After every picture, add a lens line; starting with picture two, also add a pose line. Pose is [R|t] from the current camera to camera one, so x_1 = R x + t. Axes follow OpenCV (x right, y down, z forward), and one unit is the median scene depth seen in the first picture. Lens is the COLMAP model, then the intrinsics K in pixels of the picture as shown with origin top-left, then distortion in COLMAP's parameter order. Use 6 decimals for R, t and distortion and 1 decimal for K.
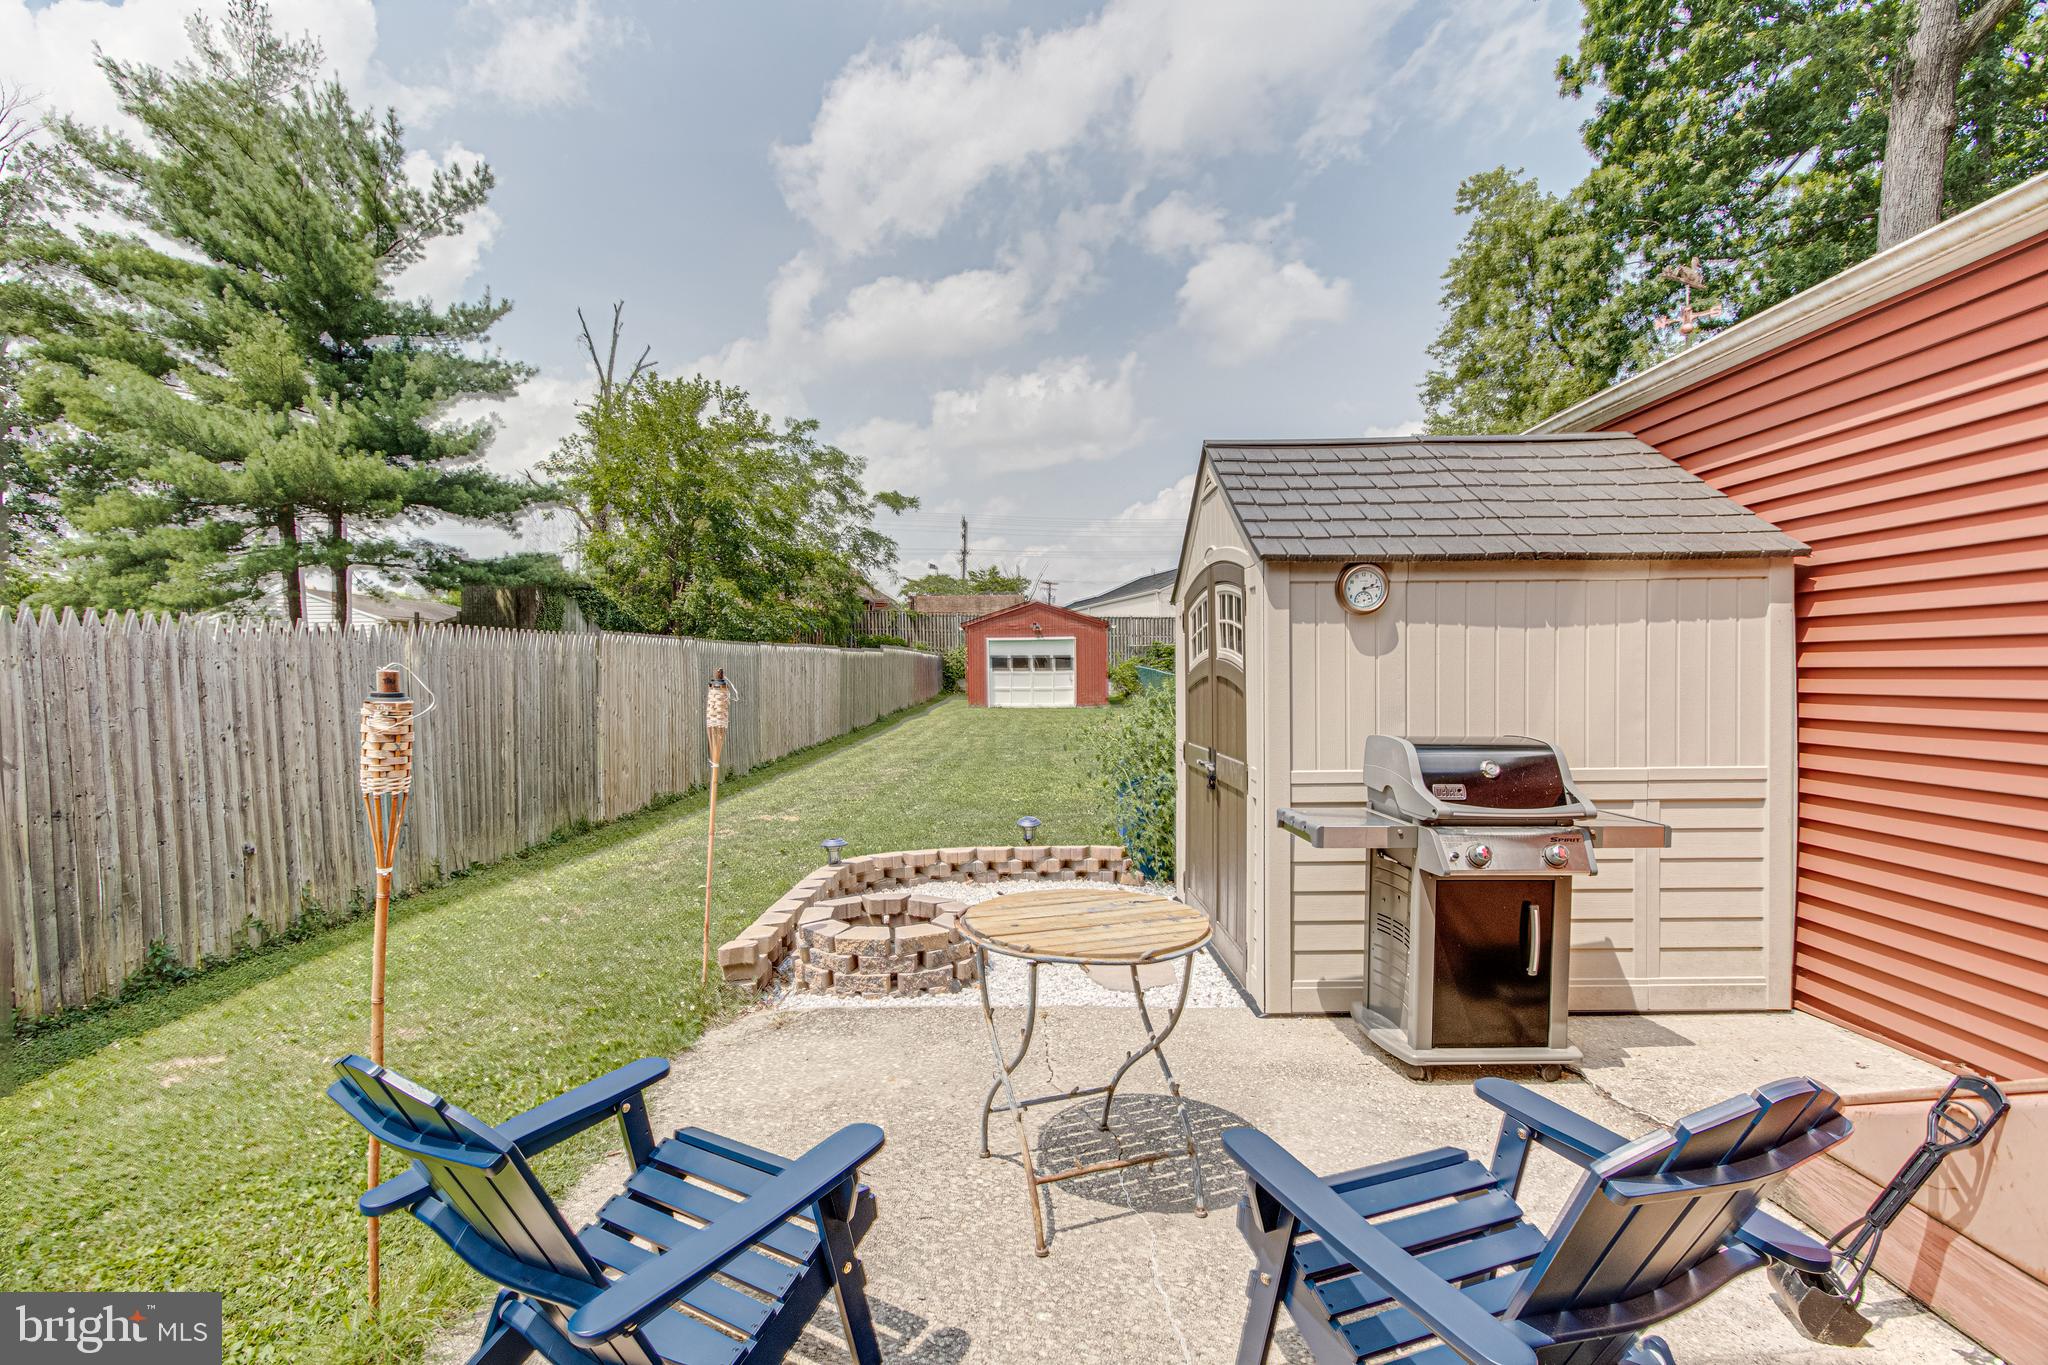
lens RADIAL K [[960.9, 0, 1040.5], [0, 960.9, 712.6], [0, 0, 1]] dist [0.001149, 0.001961]
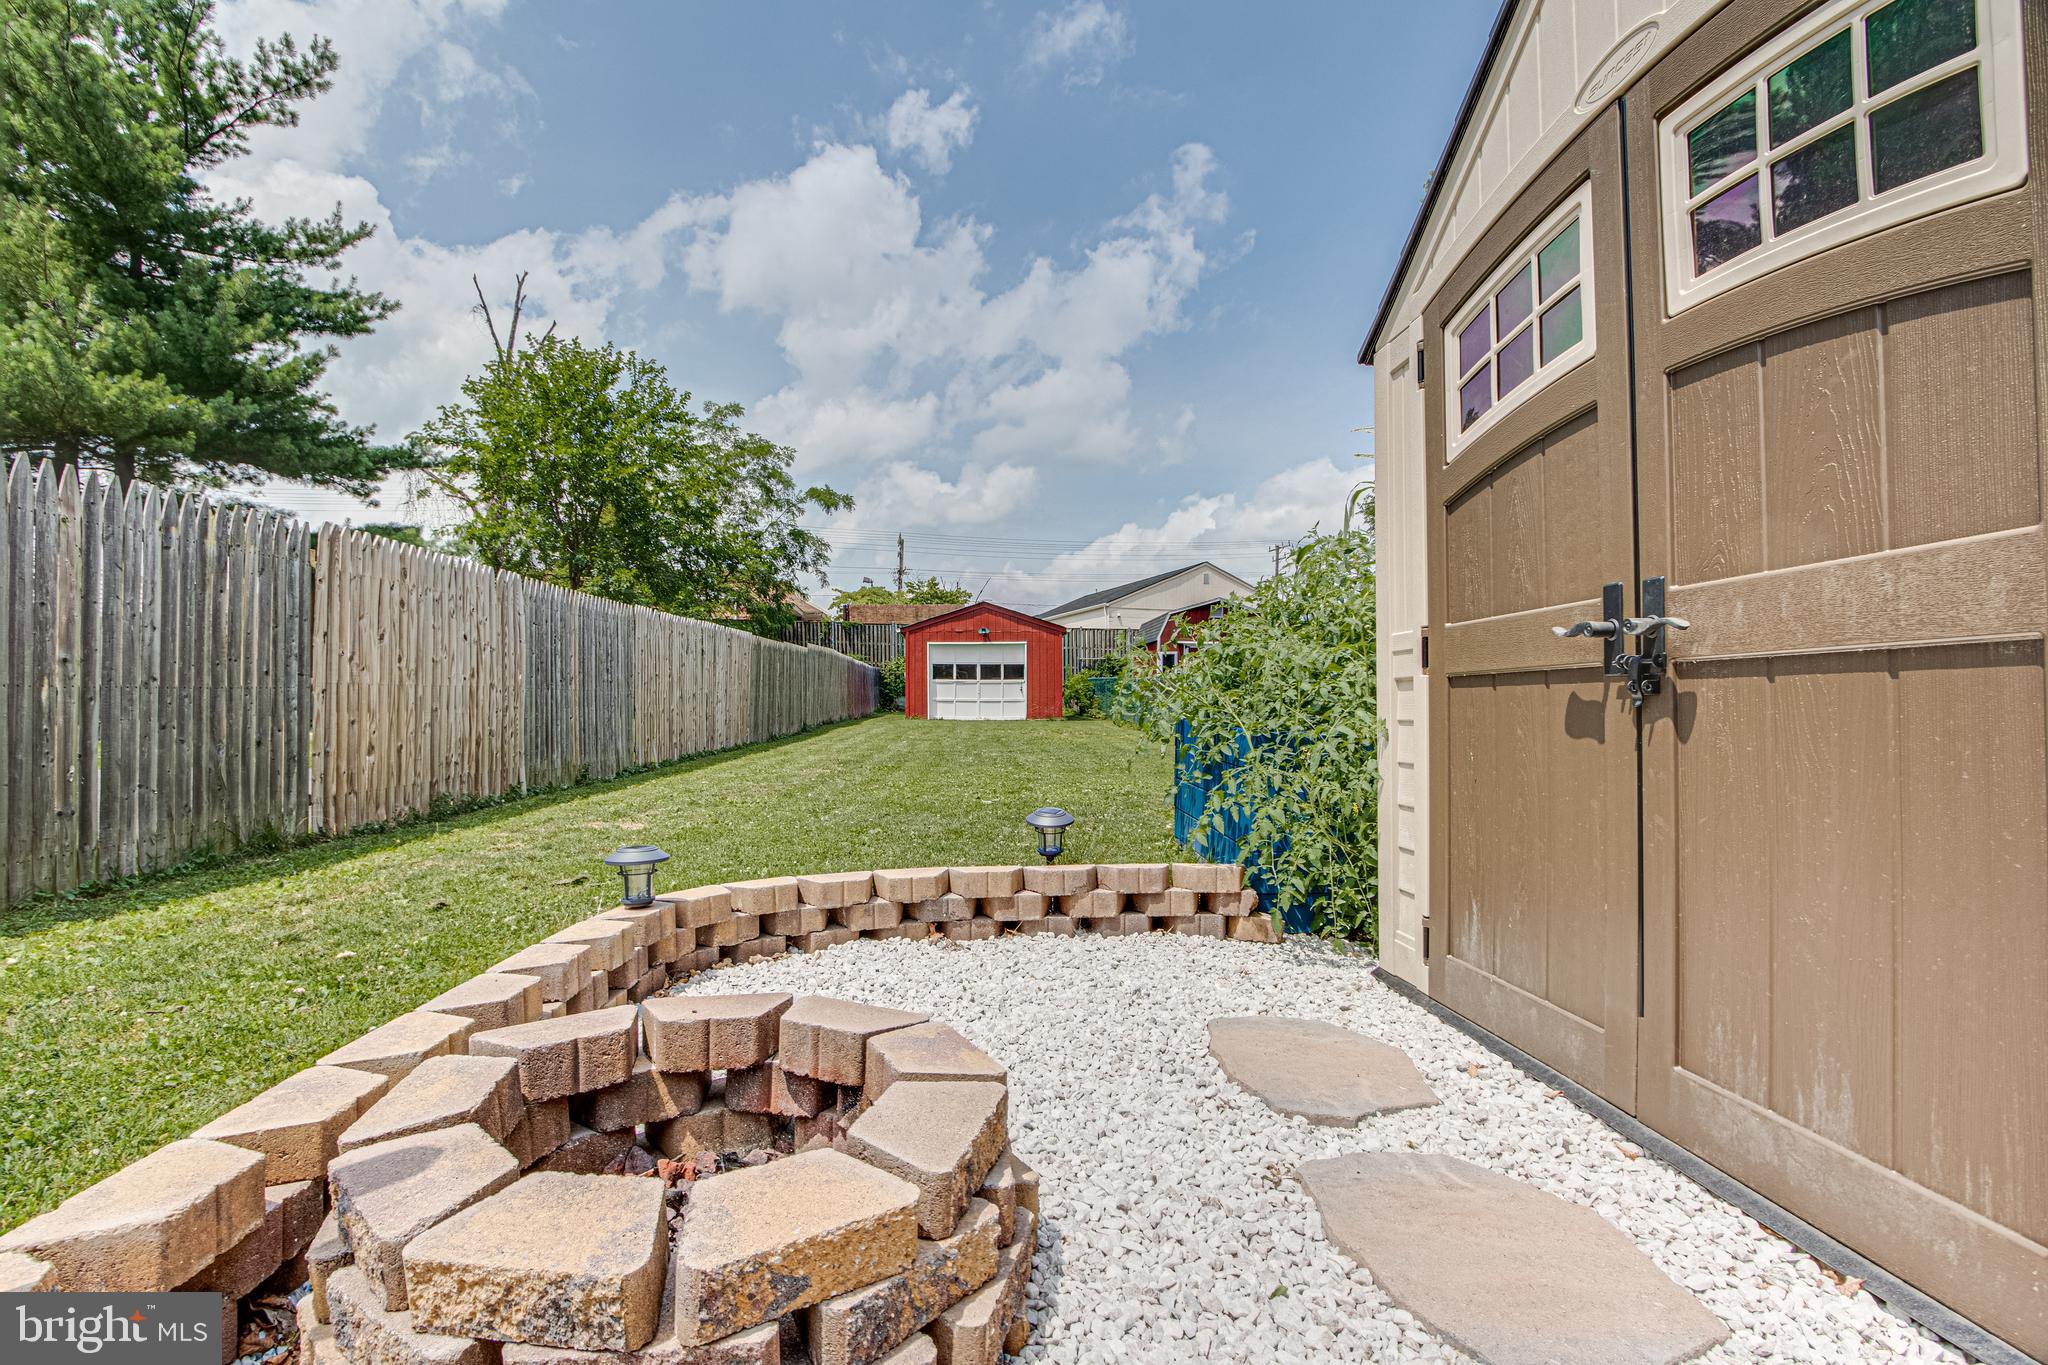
lens RADIAL K [[939.3, 0, 1016.7], [0, 939.3, 693.0], [0, 0, 1]] dist [-0.008094, 0.001243]
pose [[0.998904, 0.004232, 0.046621, -0.022966], [-0.001474, 0.998255, -0.059030, 0.032239], [-0.046790, 0.058896, 0.997167, 0.210197]]
